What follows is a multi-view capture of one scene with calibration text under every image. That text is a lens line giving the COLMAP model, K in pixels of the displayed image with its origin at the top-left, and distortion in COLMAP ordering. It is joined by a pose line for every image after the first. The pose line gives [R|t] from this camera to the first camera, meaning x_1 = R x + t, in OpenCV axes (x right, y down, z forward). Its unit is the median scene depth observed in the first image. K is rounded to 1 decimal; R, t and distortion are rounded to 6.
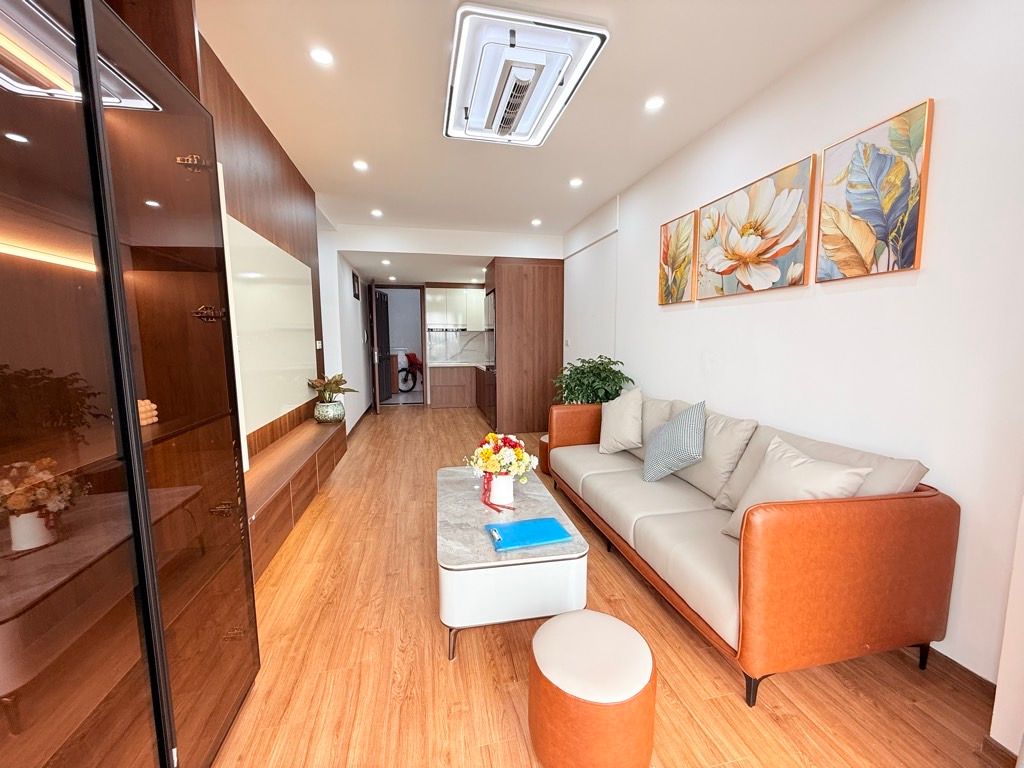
lens RADIAL K [[408.4, 0, 512.0], [0, 408.4, 384.0], [0, 0, 1]] dist [-0.000101, -0.000008]
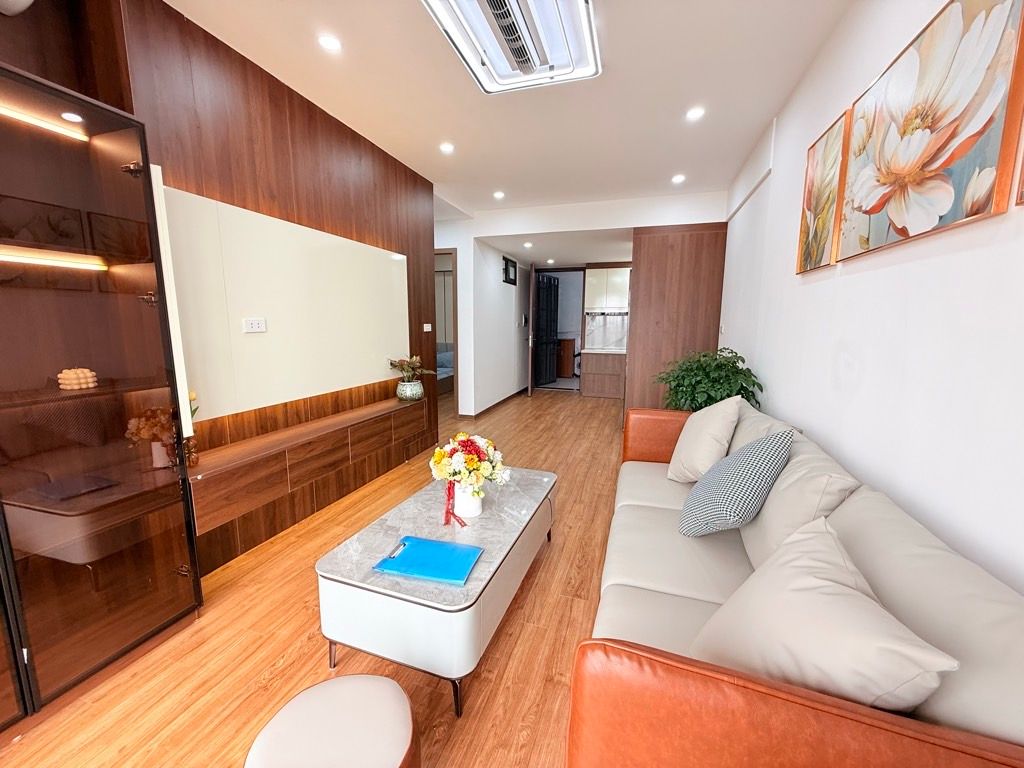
lens RADIAL K [[408.4, 0, 512.0], [0, 408.4, 384.0], [0, 0, 1]] dist [-0.000101, -0.000008]
pose [[0.865179, 0.083290, -0.494498, 0.390453], [-0.064790, 0.996411, 0.054472, -0.030753], [0.497261, -0.015090, 0.867470, 0.257569]]
